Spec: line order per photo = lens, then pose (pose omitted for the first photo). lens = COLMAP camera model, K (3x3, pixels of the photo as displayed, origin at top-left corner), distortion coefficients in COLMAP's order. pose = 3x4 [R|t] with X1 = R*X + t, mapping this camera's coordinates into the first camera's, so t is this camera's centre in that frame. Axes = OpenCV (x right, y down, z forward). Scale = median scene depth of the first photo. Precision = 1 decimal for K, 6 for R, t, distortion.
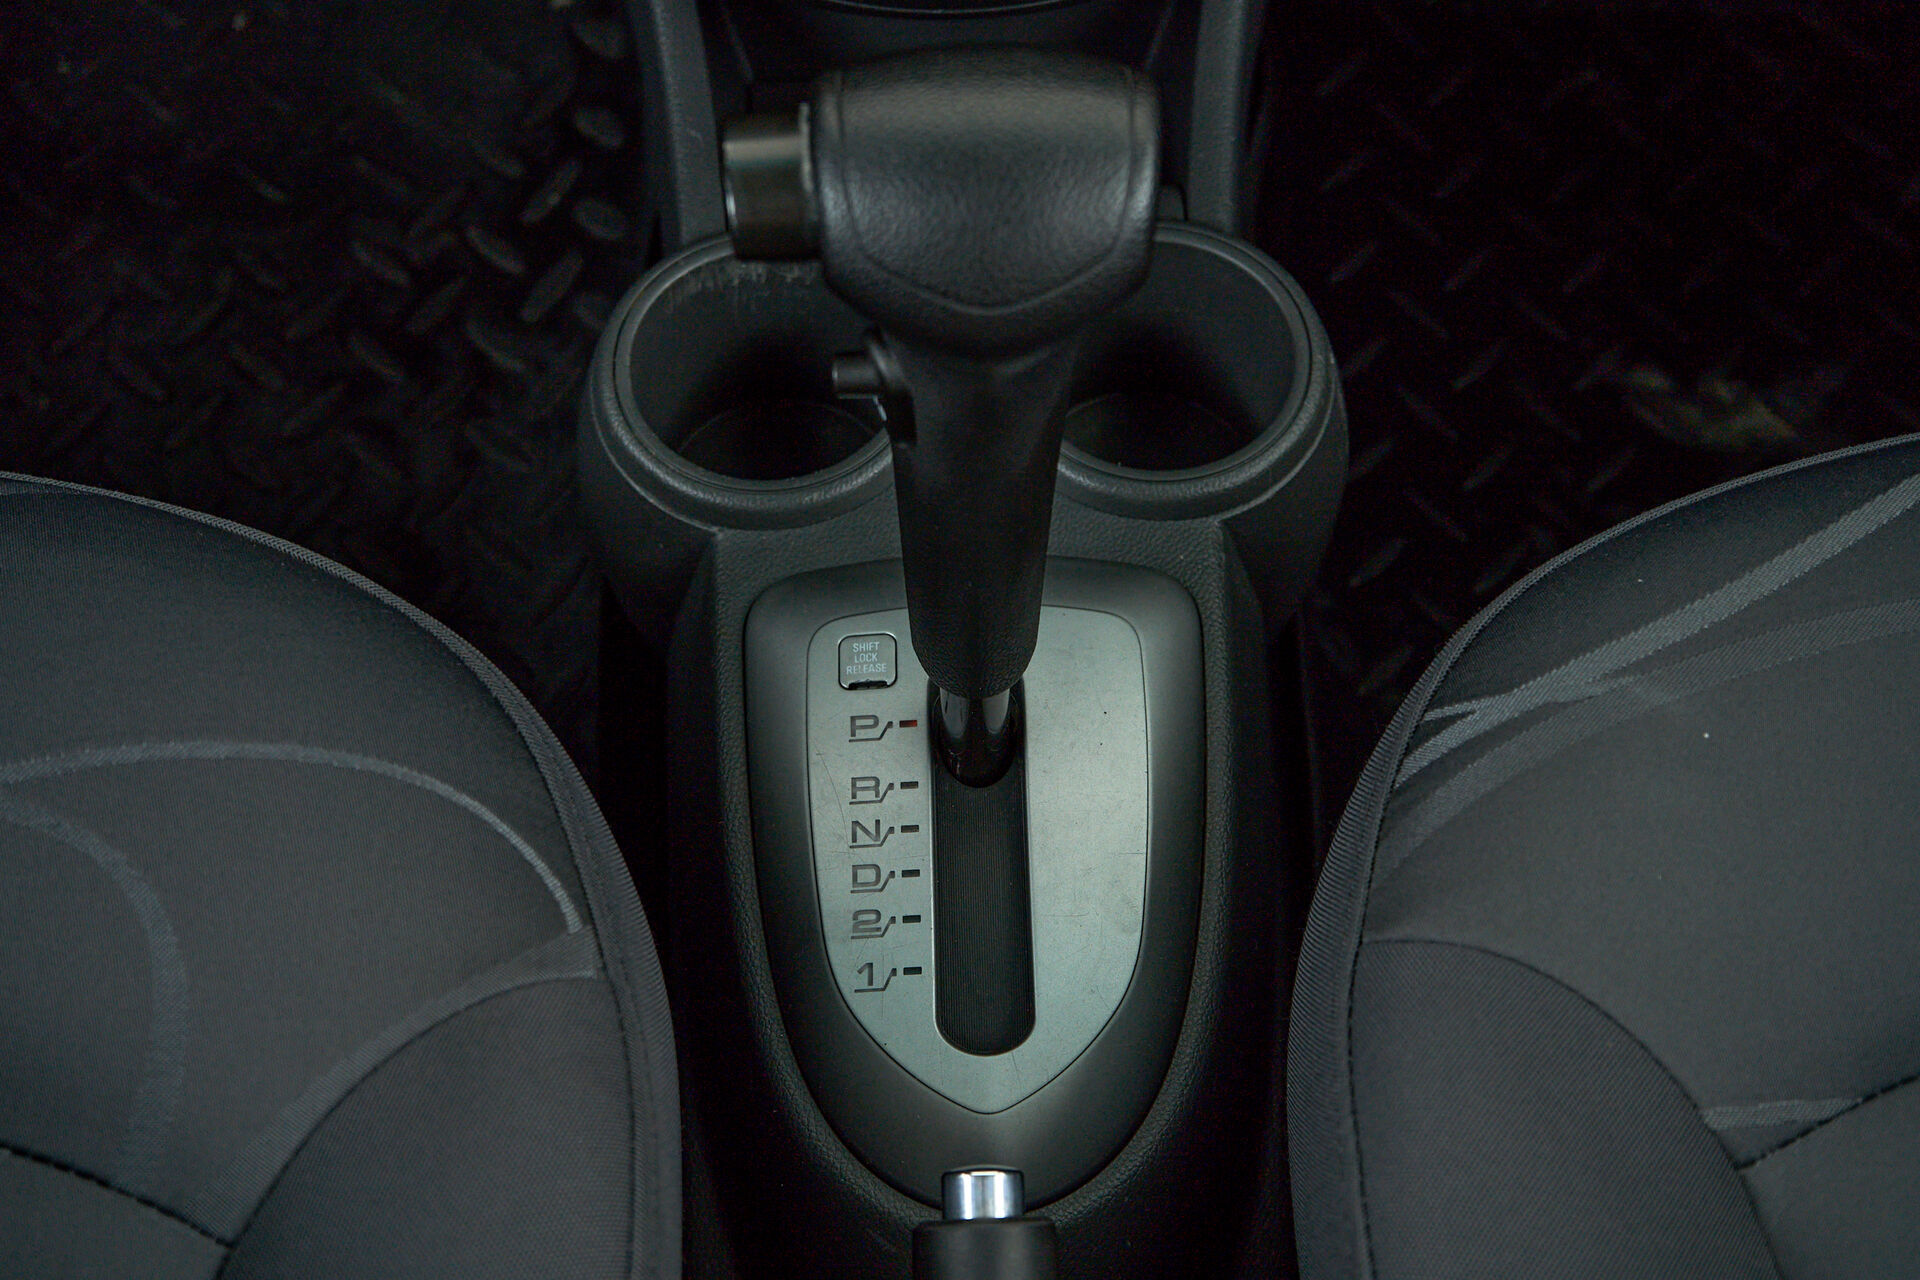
lens RADIAL K [[2902.5, 0, 960.0], [0, 2902.5, 640.0], [0, 0, 1]] dist [-0.019637, -0.045950]
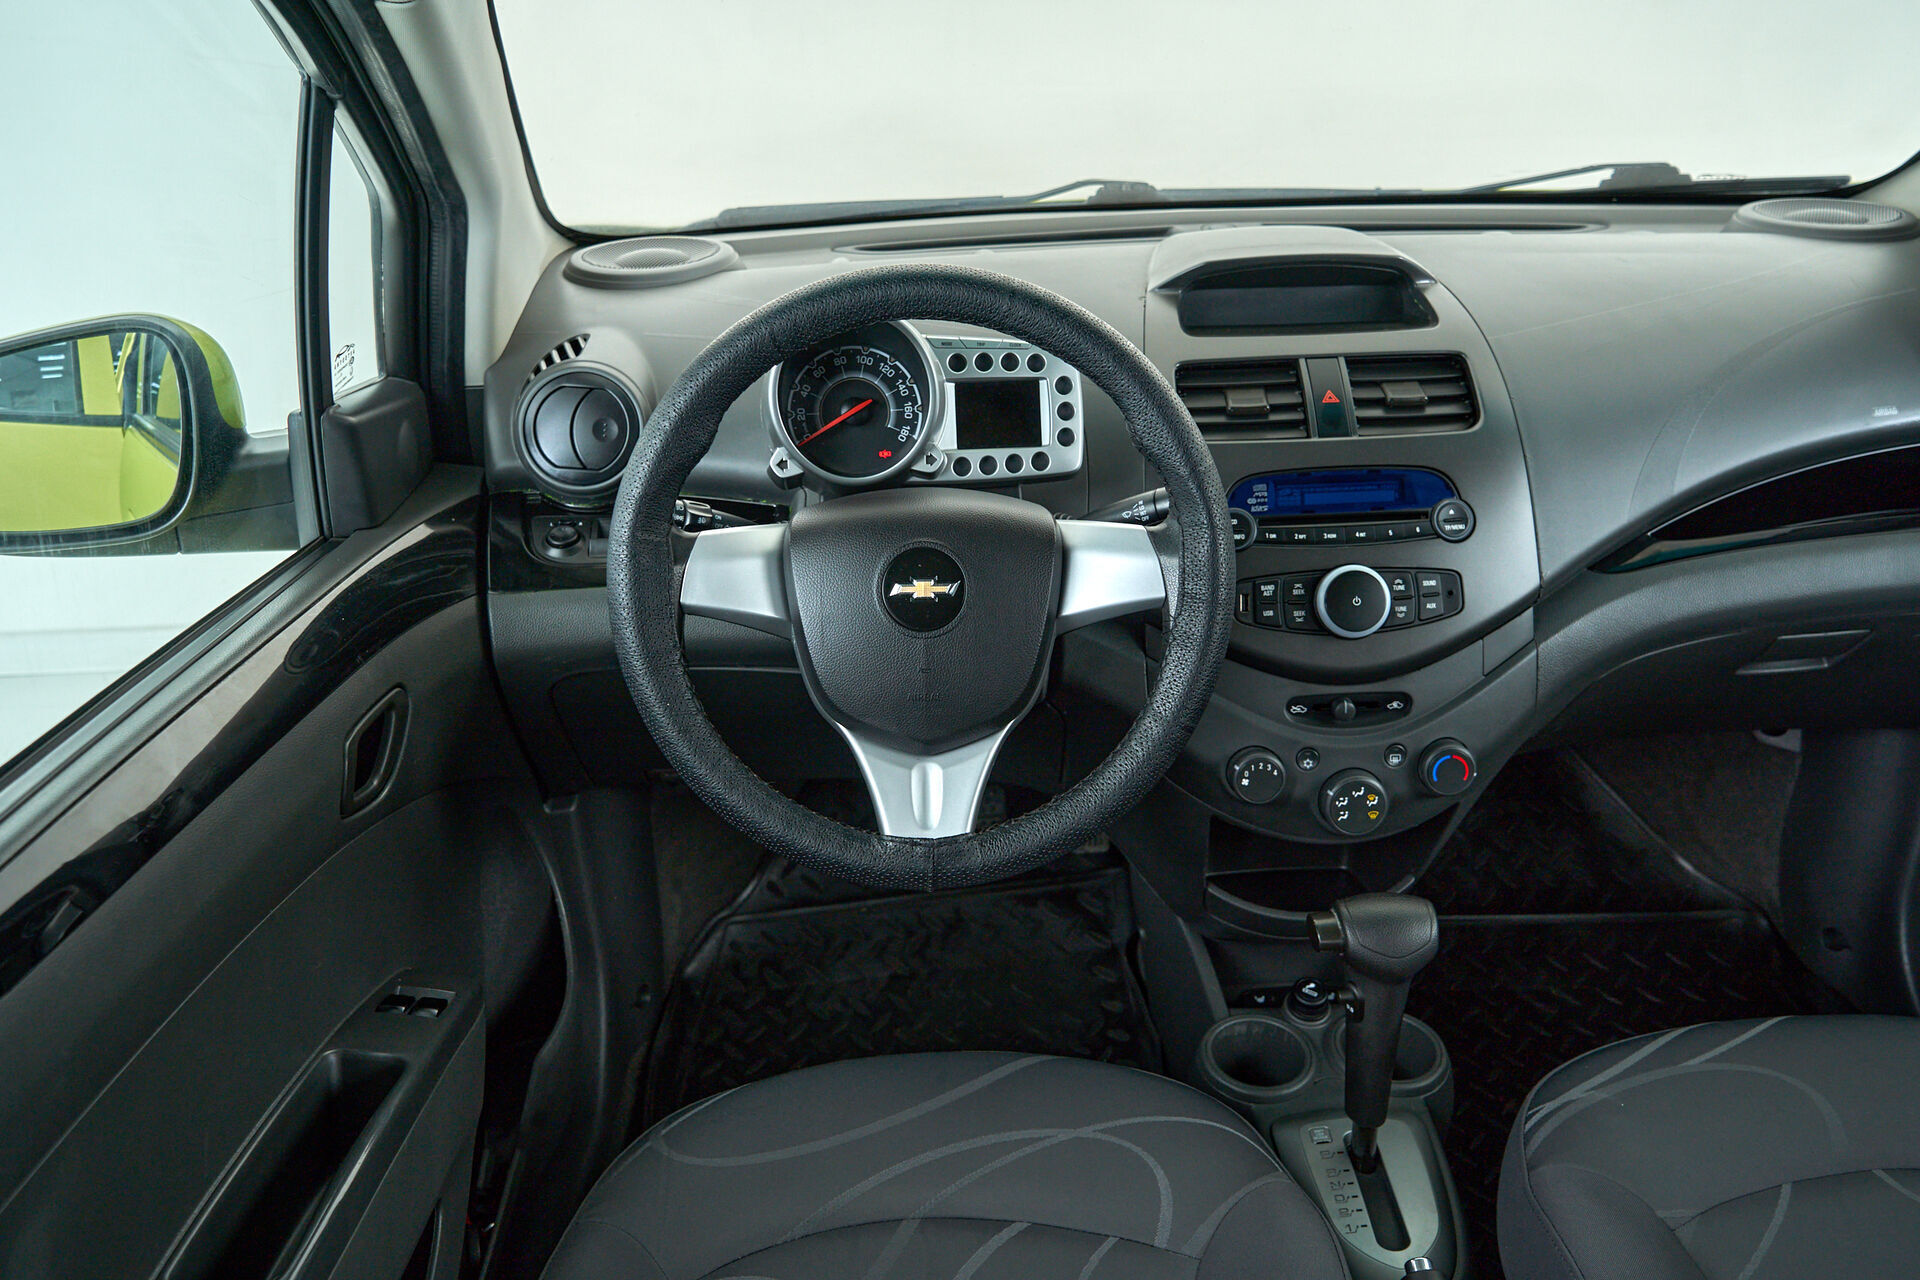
lens RADIAL K [[1562.9, 0, 960.0], [0, 1562.9, 640.0], [0, 0, 1]] dist [0.002639, -0.005719]
pose [[0.999737, -0.020903, 0.009438, -0.465734], [0.022673, 0.838652, -0.544196, 0.509873], [0.003460, 0.544267, 0.838905, -0.711497]]
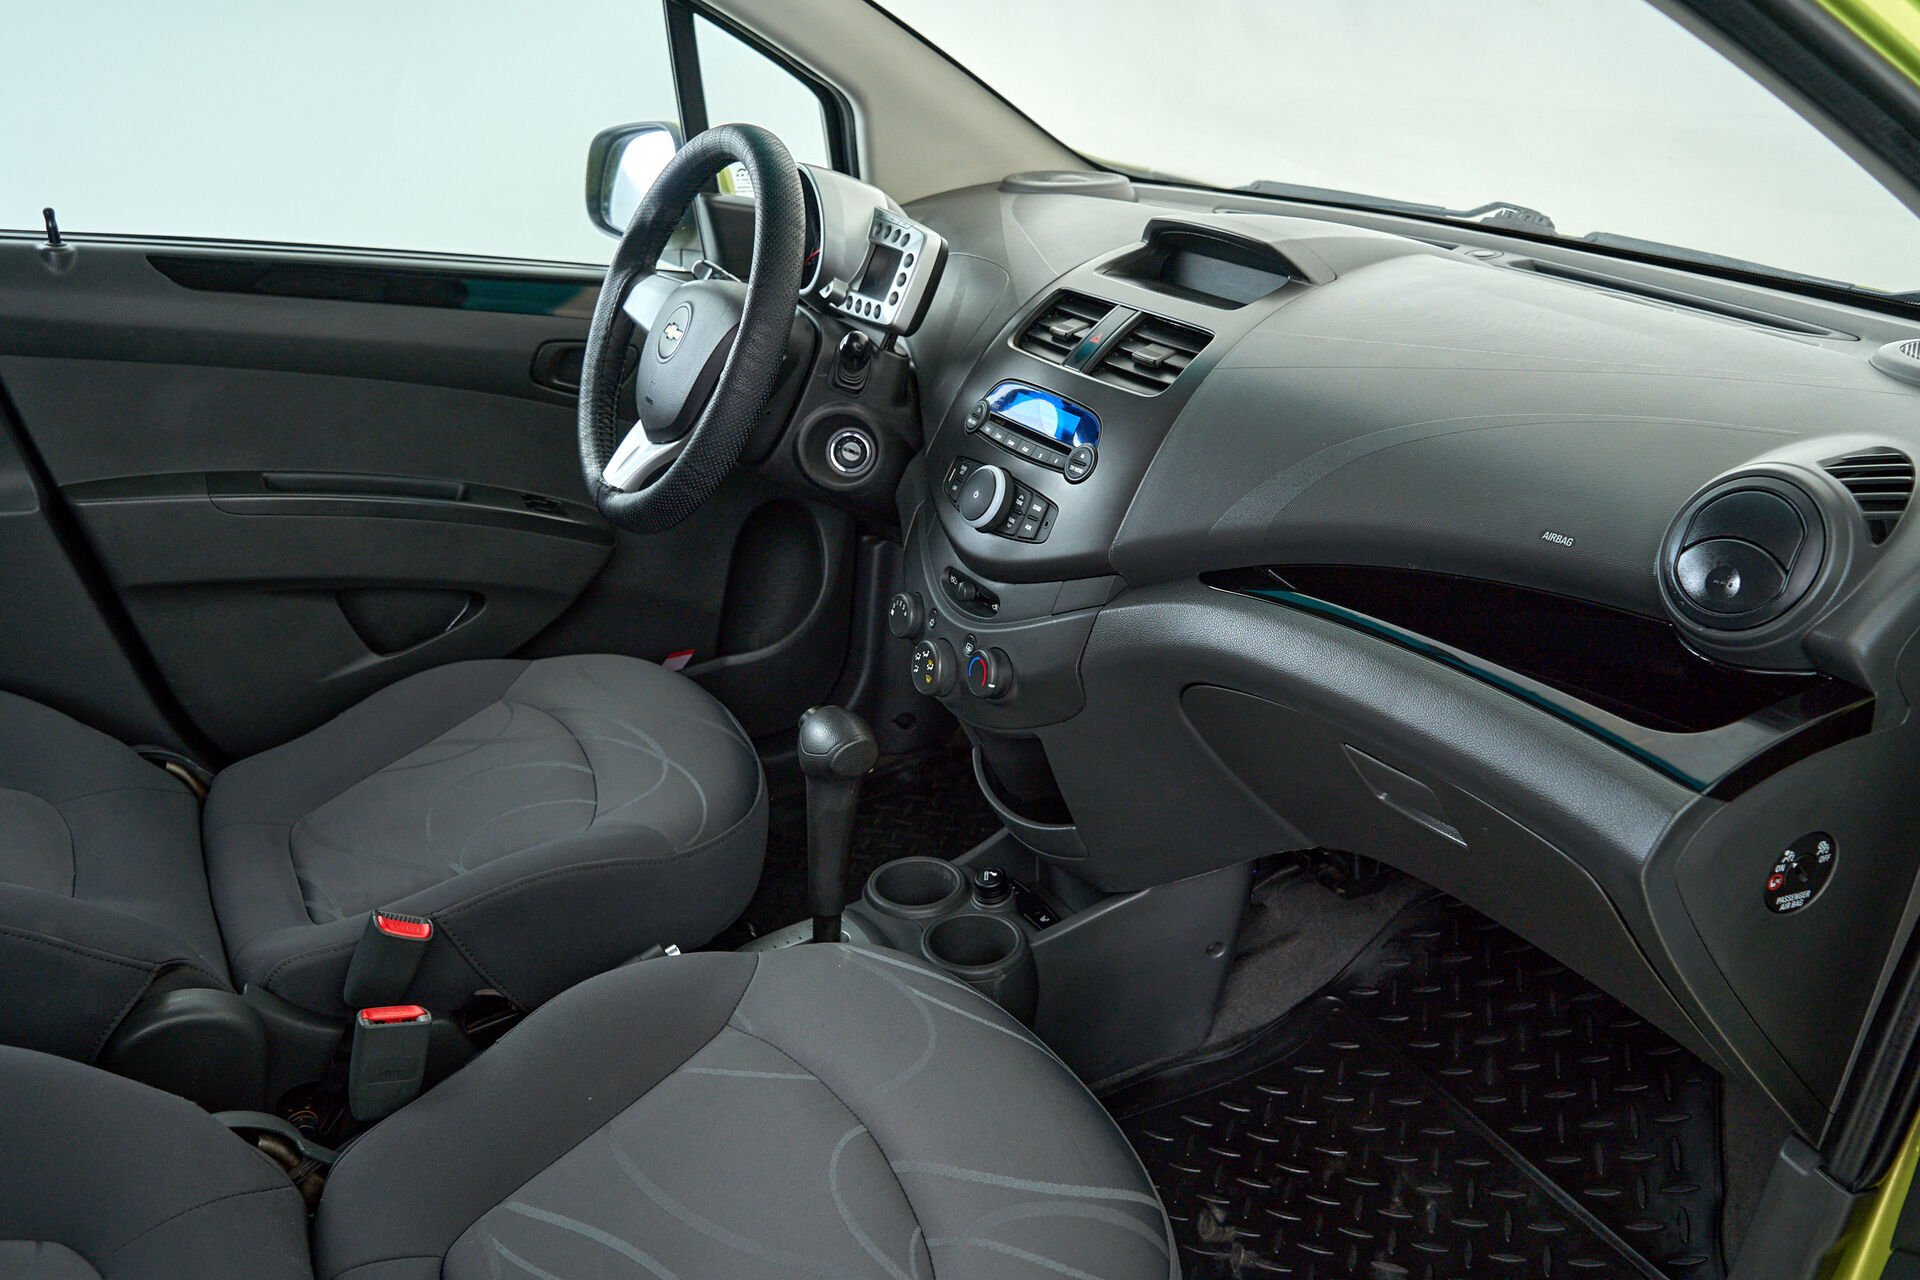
lens RADIAL K [[1598.0, 0, 960.0], [0, 1598.0, 640.0], [0, 0, 1]] dist [-0.079187, -0.001448]
pose [[0.454160, 0.355249, -0.817029, 1.697733], [-0.770326, 0.617305, -0.159791, -0.015179], [0.447590, 0.701949, 0.554013, -0.264055]]
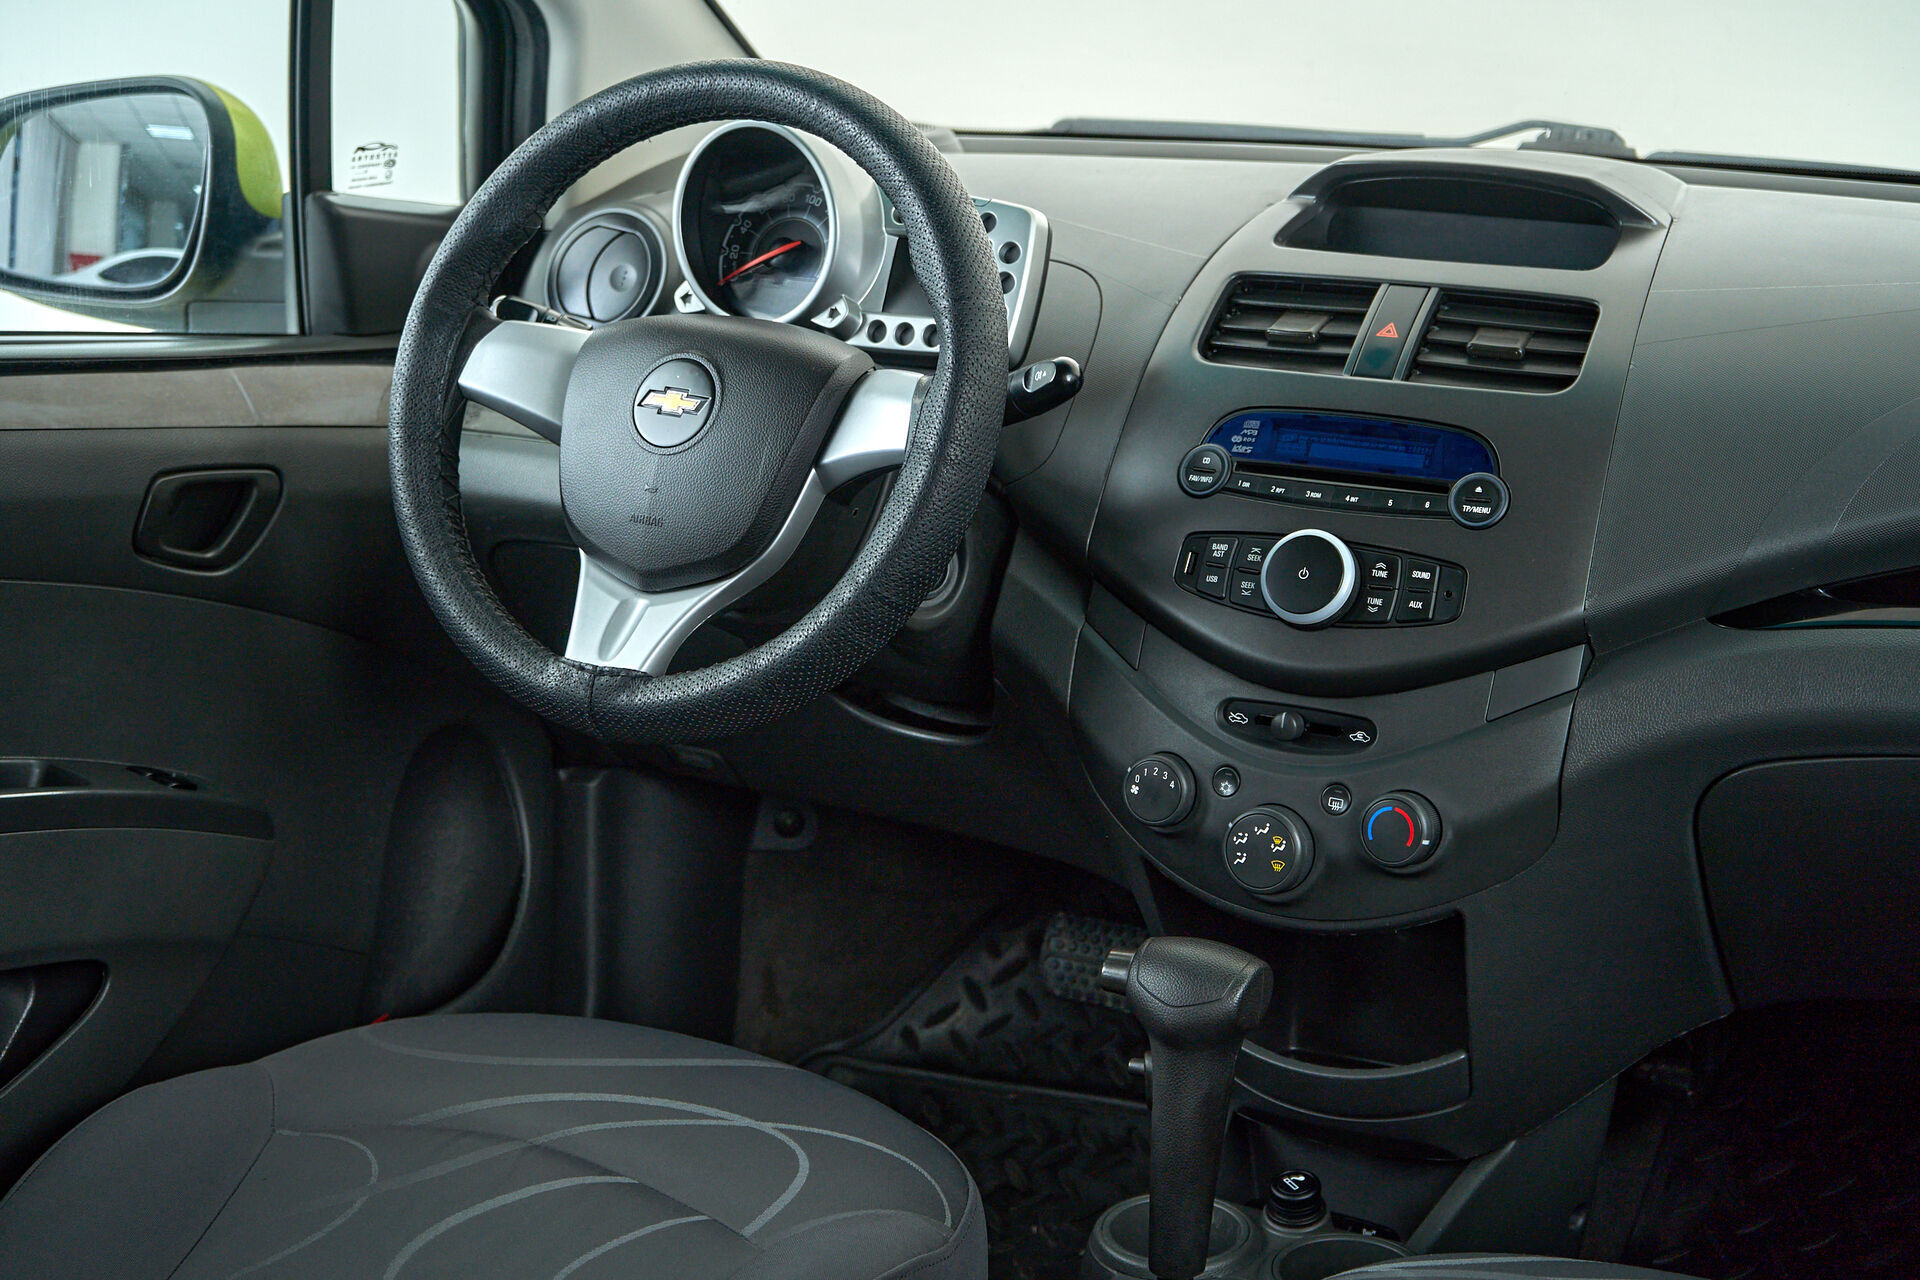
lens RADIAL K [[3131.4, 0, 960.0], [0, 3131.4, 640.0], [0, 0, 1]] dist [-0.012265, 0.025078]
pose [[0.859002, 0.144341, -0.491205, 1.049690], [-0.446031, 0.682000, -0.579597, 1.228122], [0.251343, 0.716967, 0.650220, -1.015058]]
